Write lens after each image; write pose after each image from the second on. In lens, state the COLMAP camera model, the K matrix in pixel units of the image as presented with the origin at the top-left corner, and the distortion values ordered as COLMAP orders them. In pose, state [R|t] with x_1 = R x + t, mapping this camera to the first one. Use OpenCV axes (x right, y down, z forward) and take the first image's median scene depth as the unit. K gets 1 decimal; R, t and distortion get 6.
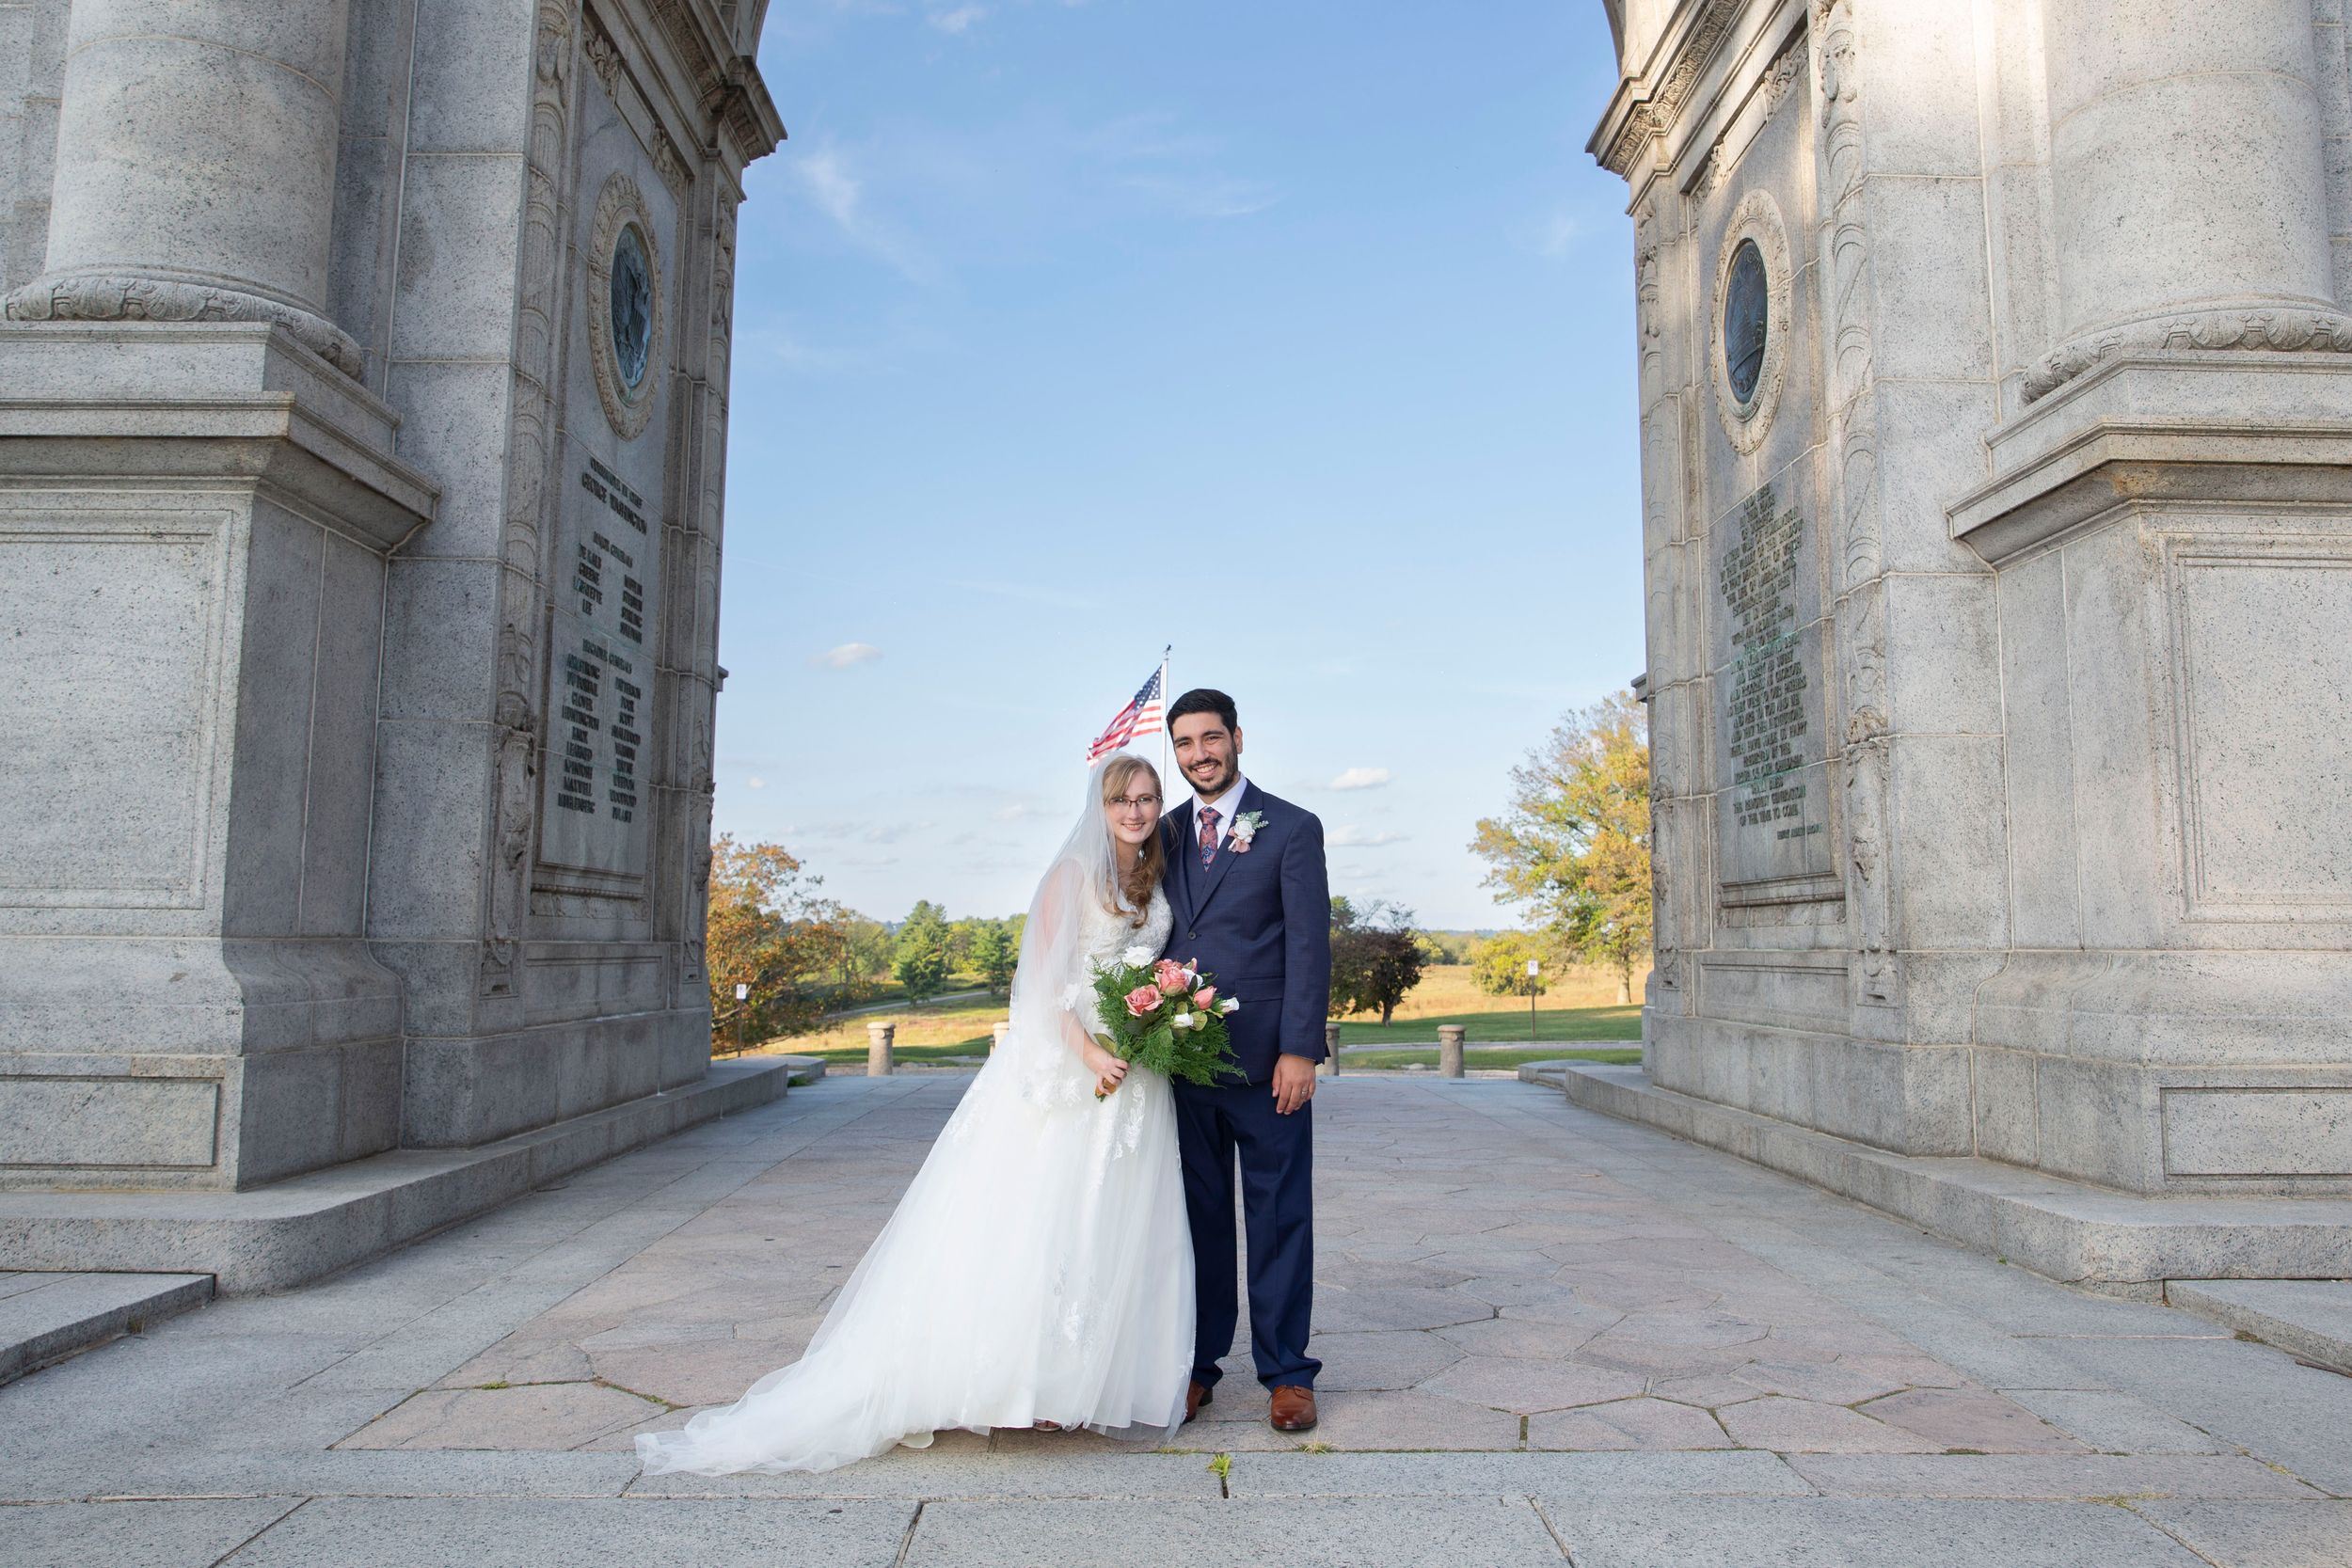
lens RADIAL K [[1706.3, 0, 1179.8], [0, 1706.3, 770.4], [0, 0, 1]] dist [-0.010747, -0.000900]
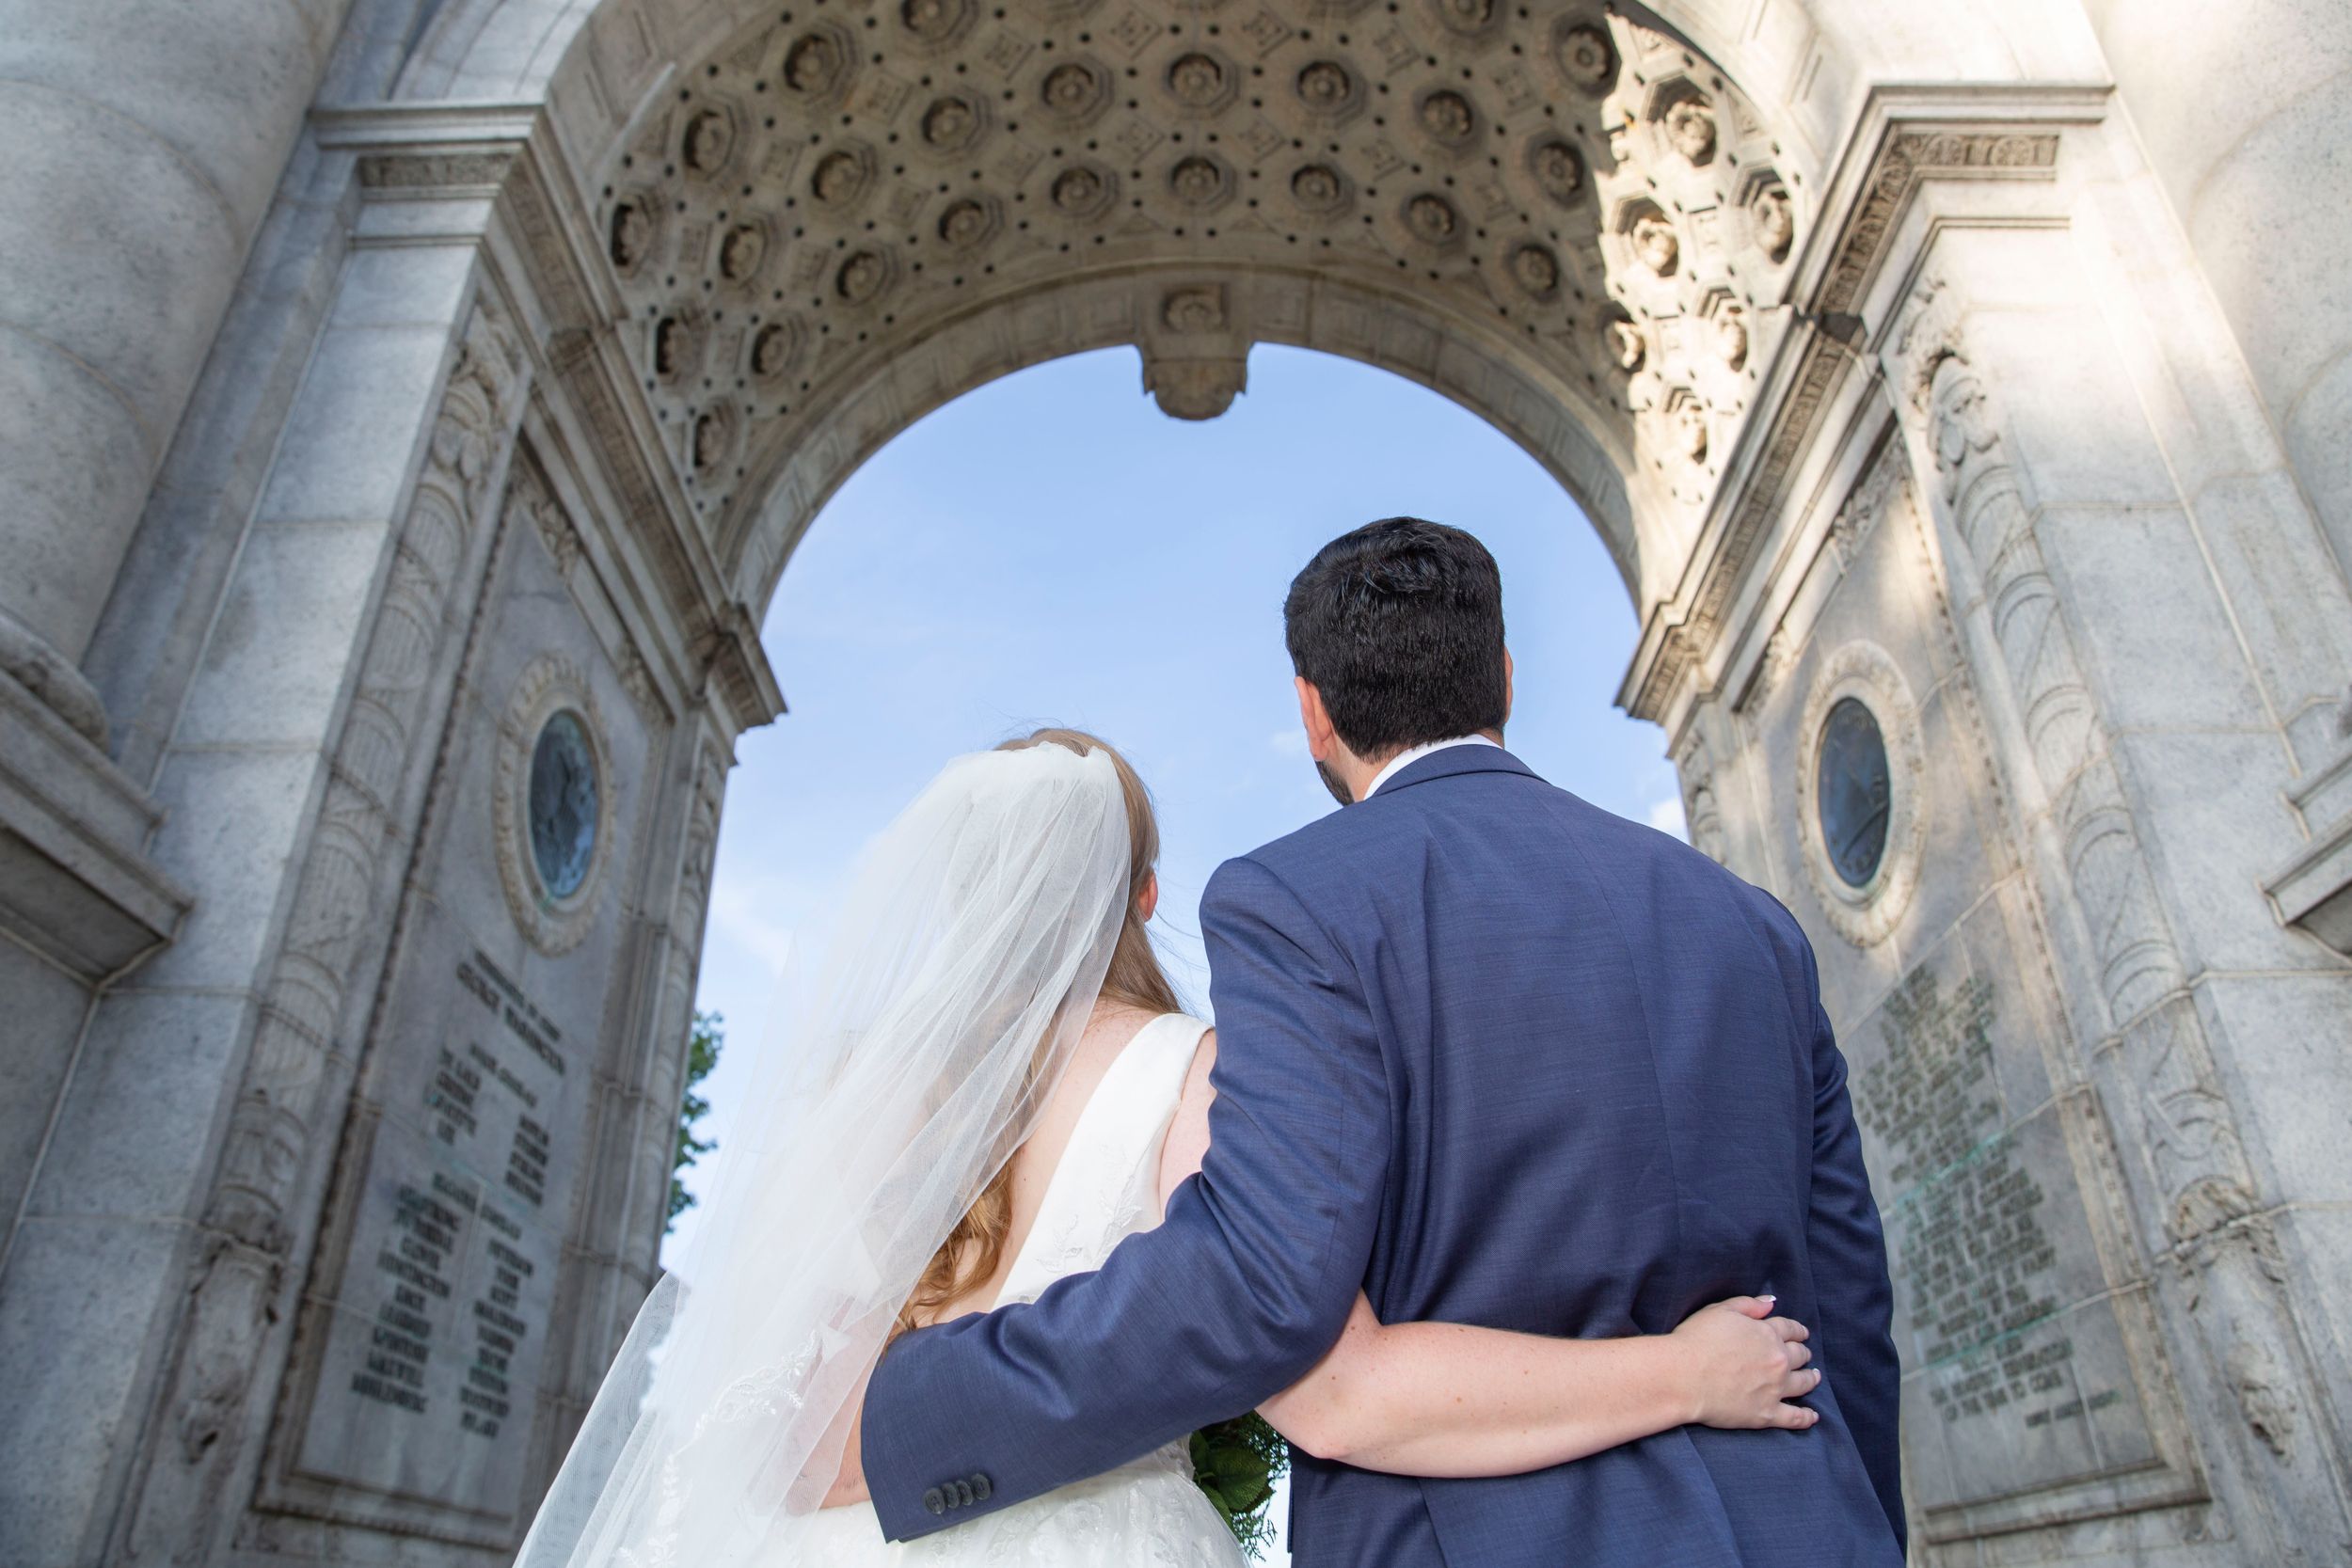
lens RADIAL K [[1725.5, 0, 1157.7], [0, 1725.5, 723.0], [0, 0, 1]] dist [-0.096716, 0.088439]
pose [[0.999565, -0.021545, -0.020155, 0.000200], [0.012126, 0.922813, -0.385057, 0.036172], [0.026896, 0.384645, 0.922673, 0.220146]]
